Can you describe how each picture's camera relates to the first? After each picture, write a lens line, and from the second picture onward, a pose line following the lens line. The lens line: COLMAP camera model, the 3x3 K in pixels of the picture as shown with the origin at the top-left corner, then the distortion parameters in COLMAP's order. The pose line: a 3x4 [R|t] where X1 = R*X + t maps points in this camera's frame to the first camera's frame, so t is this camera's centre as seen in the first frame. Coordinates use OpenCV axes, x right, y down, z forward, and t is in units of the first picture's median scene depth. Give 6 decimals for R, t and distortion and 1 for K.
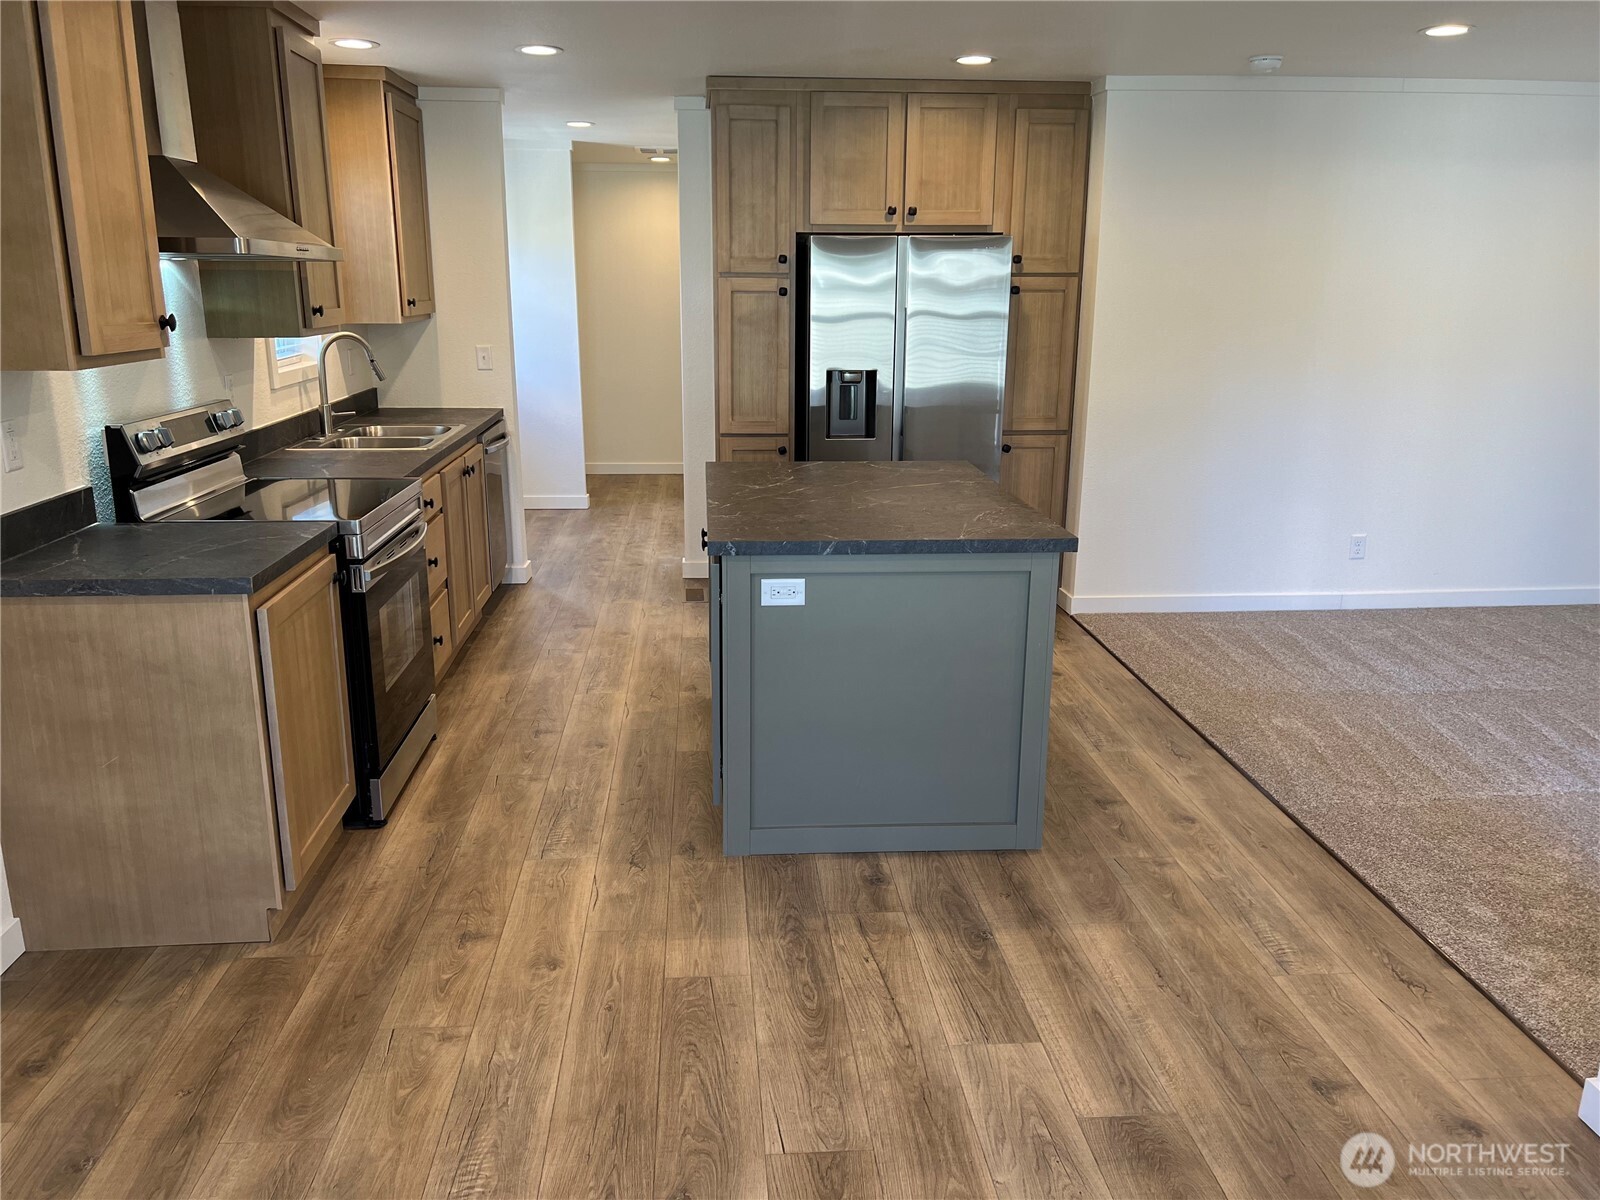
lens RADIAL K [[1197.1, 0, 798.5], [0, 1197.1, 584.1], [0, 0, 1]] dist [0.066737, -0.069755]
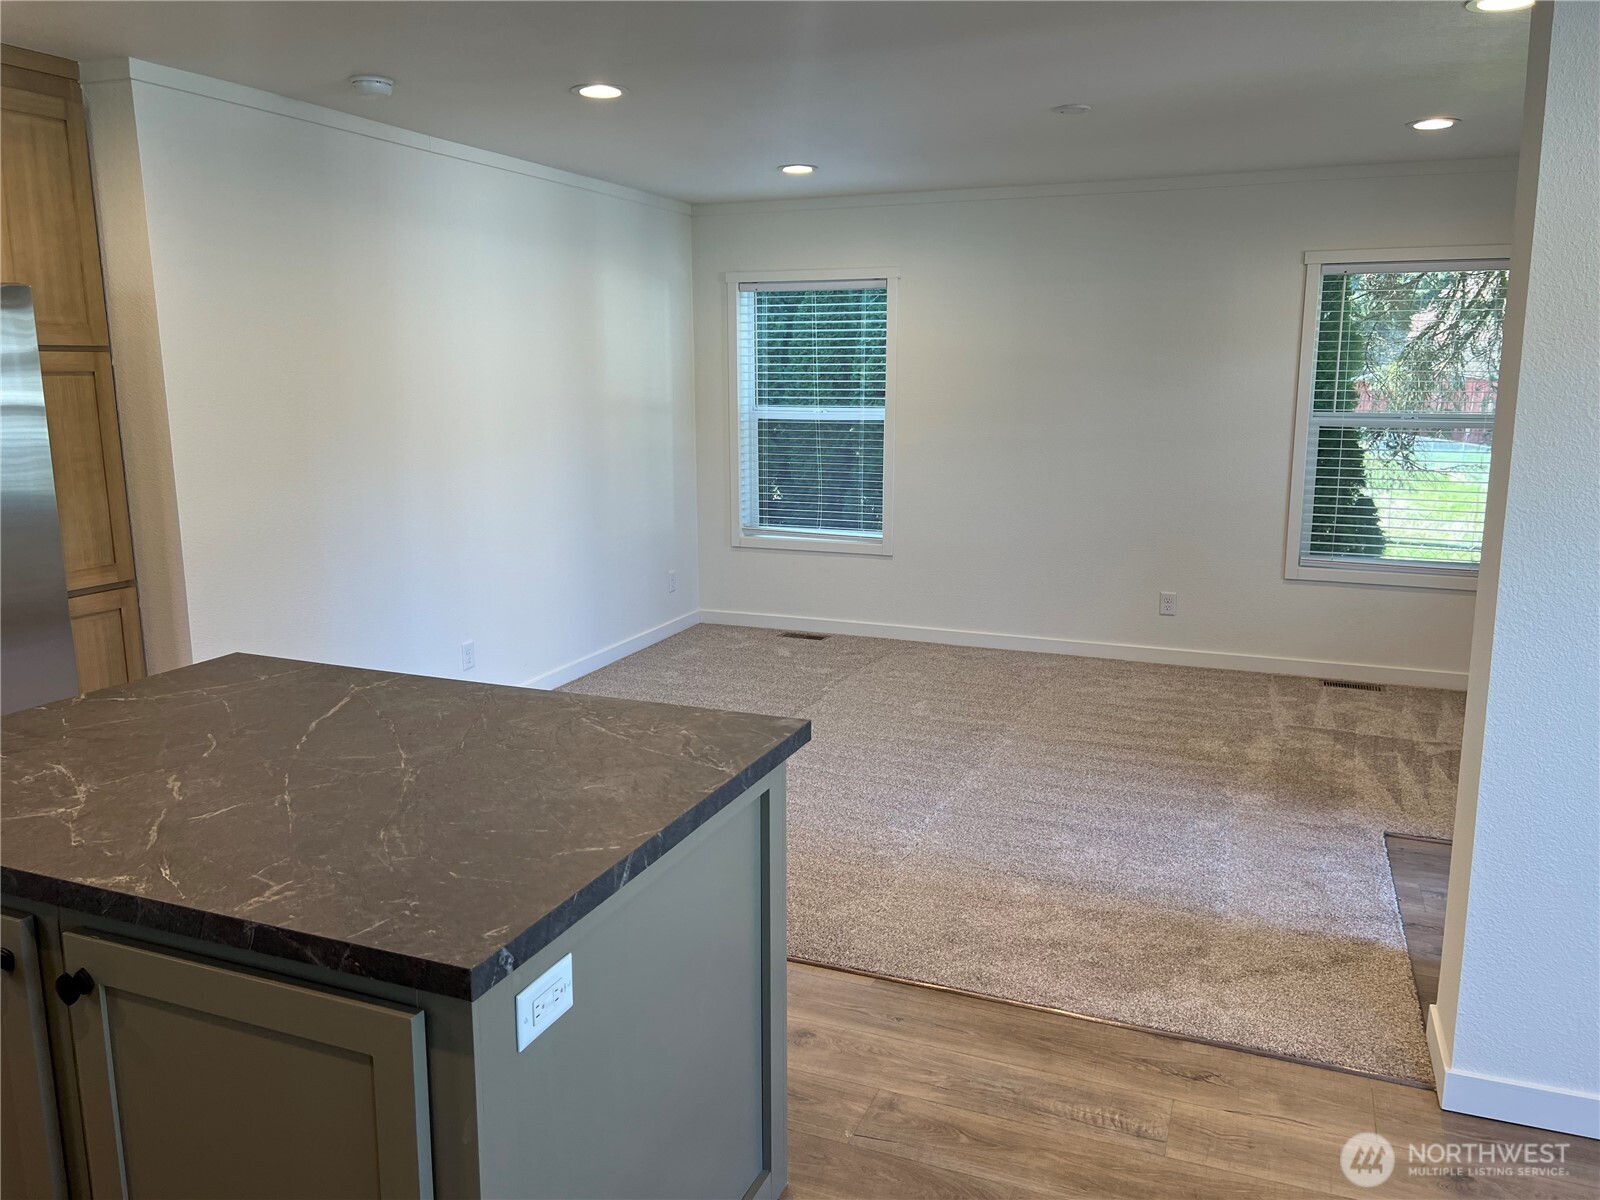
lens RADIAL K [[1197.1, 0, 798.5], [0, 1197.1, 584.1], [0, 0, 1]] dist [0.066737, -0.069755]
pose [[0.448860, -0.169382, 0.877402, -0.249163], [0.225431, 0.971577, 0.072236, -0.114681], [-0.864699, 0.165370, 0.474287, 0.461206]]
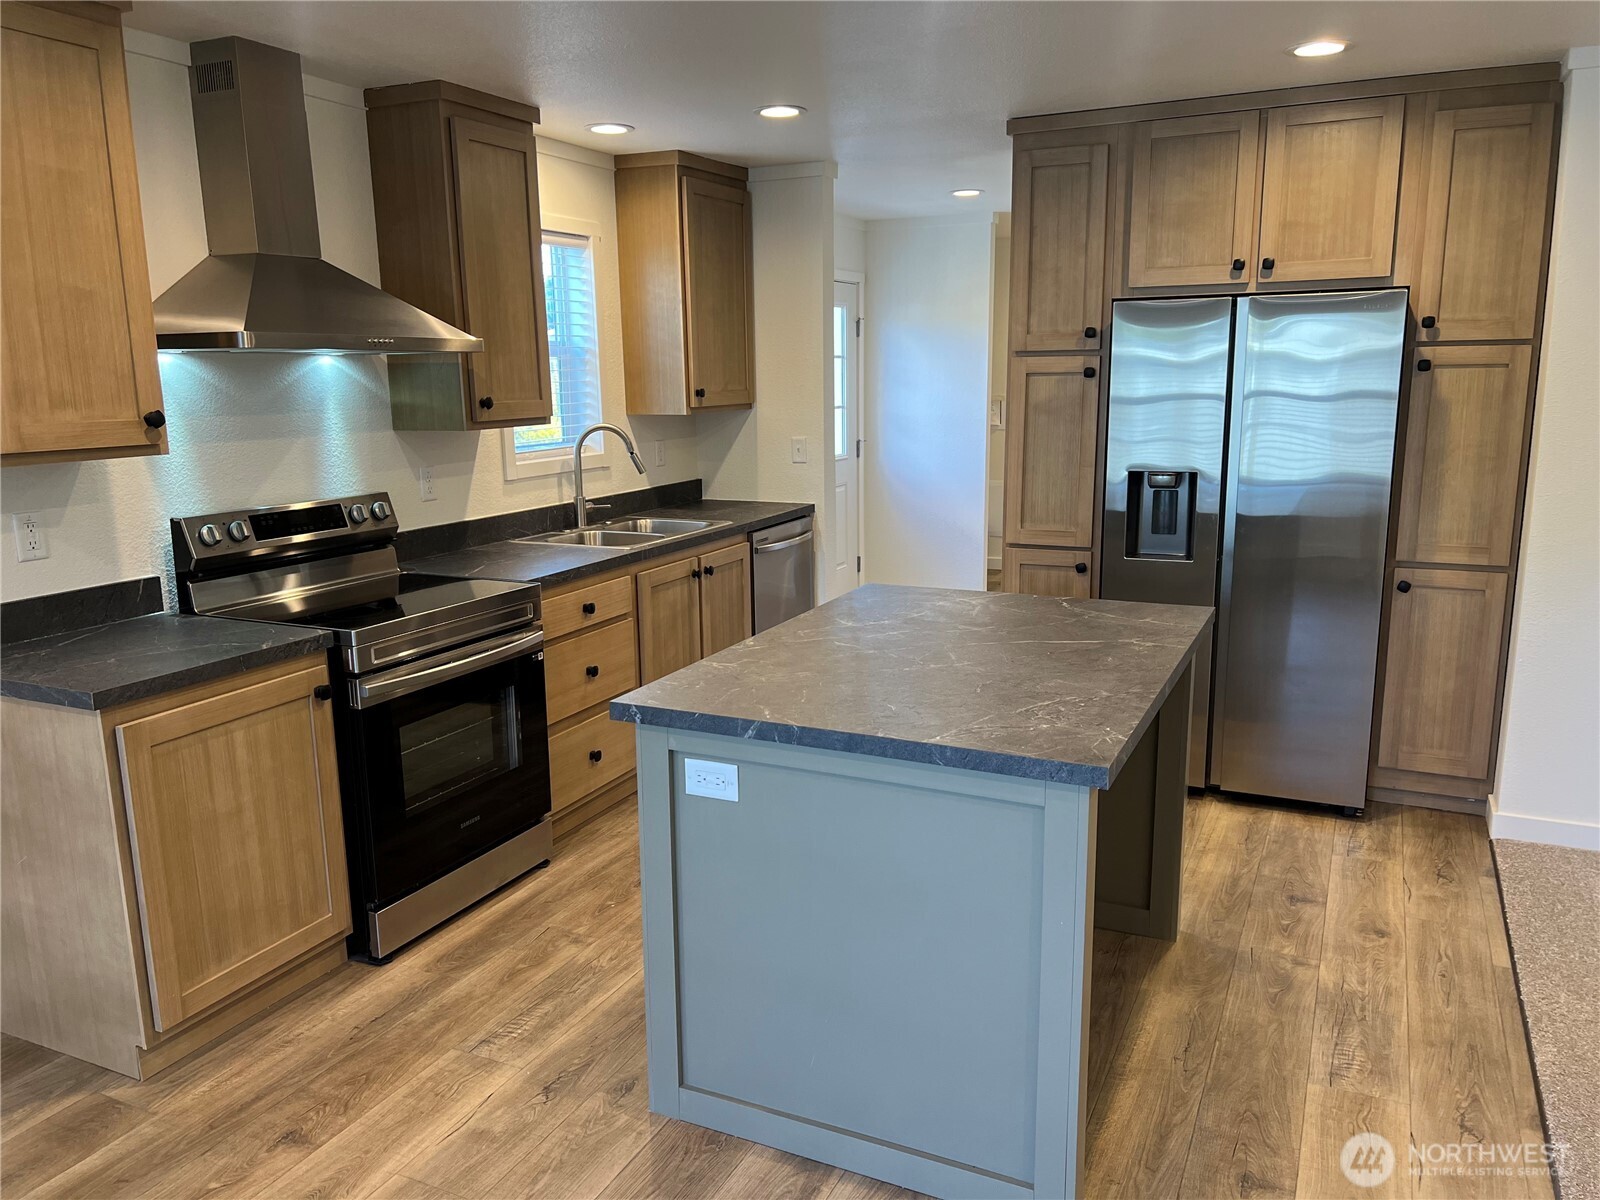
lens RADIAL K [[1203.2, 0, 802.0], [0, 1203.2, 604.3], [0, 0, 1]] dist [0.071242, -0.081119]
pose [[0.866774, 0.080203, -0.492210, 0.275242], [-0.104127, 0.994335, -0.021344, -0.063593], [0.487710, 0.069753, 0.870215, 0.258222]]
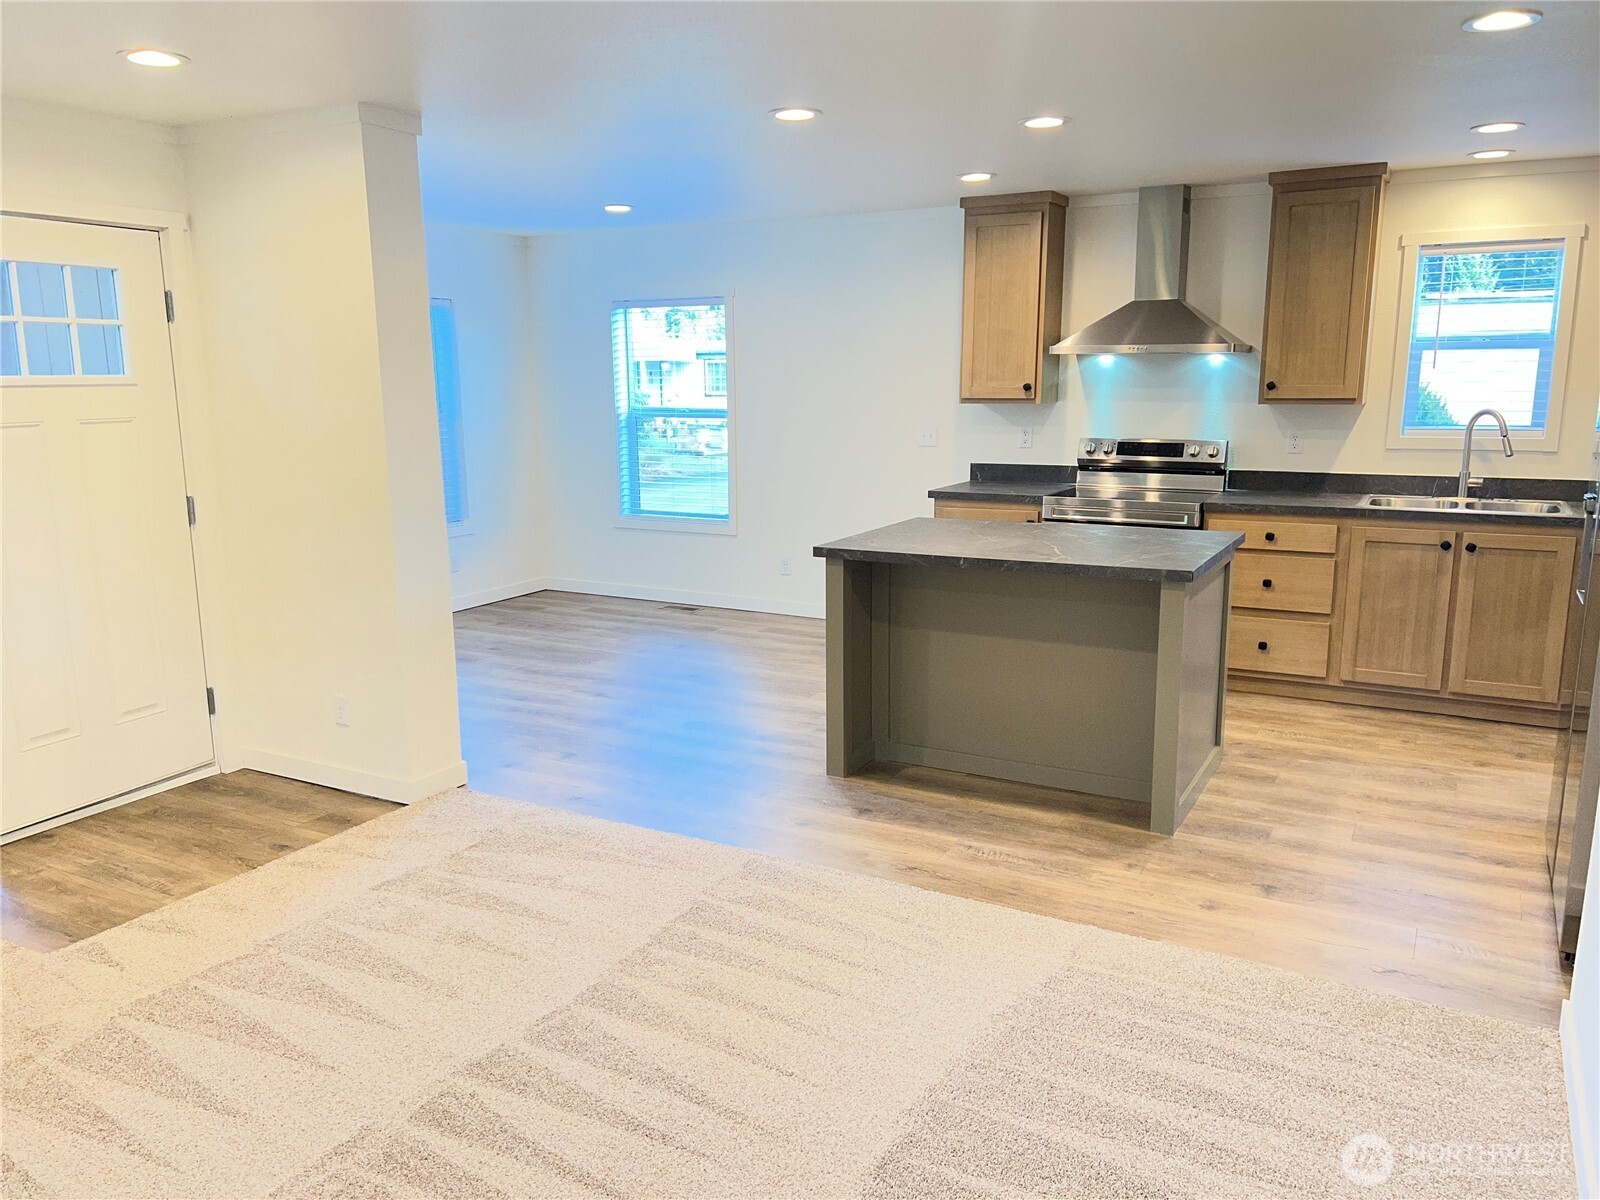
lens RADIAL K [[1205.3, 0, 785.6], [0, 1205.3, 595.9], [0, 0, 1]] dist [0.115220, -0.127893]
pose [[-0.561002, 0.154929, -0.813187, 0.988855], [-0.198632, 0.928440, 0.313919, -0.296331], [0.803631, 0.337634, -0.490083, 1.174373]]
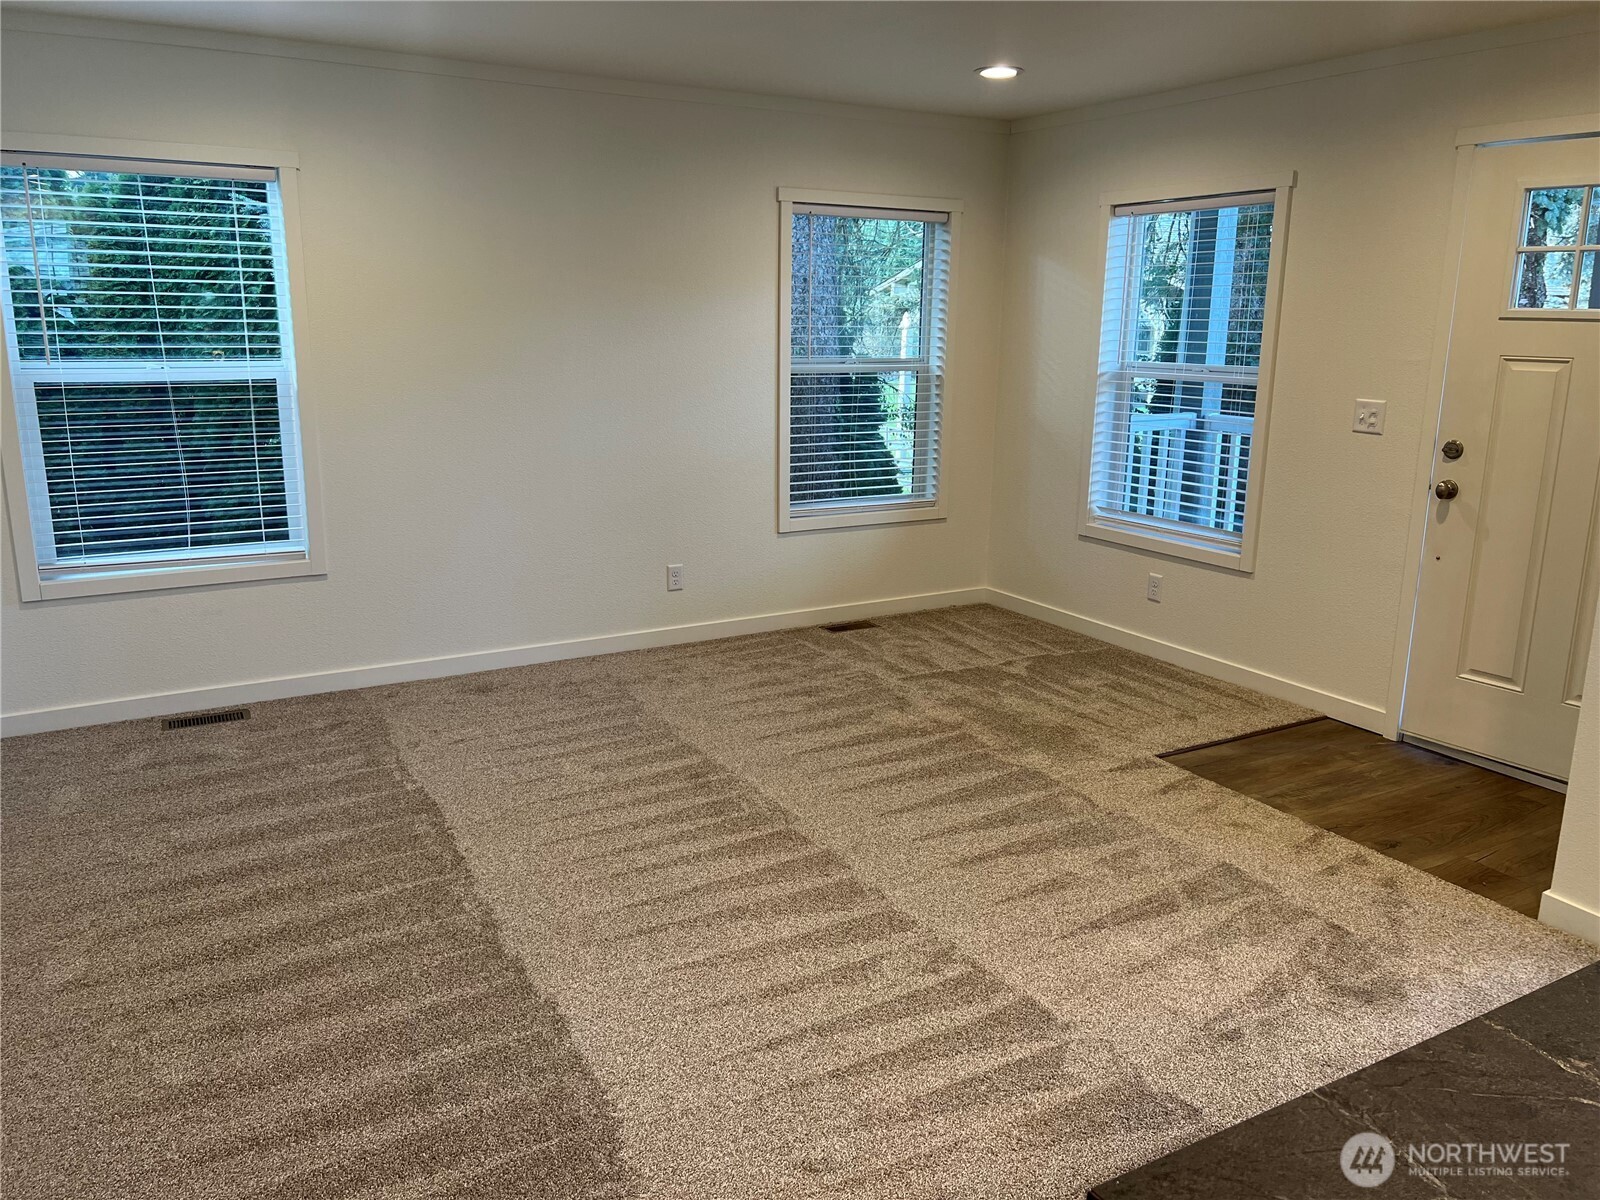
lens RADIAL K [[1198.6, 0, 799.1], [0, 1198.6, 571.6], [0, 0, 1]] dist [0.117408, -0.204997]
pose [[-0.433697, -0.204831, 0.877469, 0.007849], [0.206386, 0.925349, 0.318016, -0.261918], [-0.877104, 0.319020, -0.359047, 1.059761]]
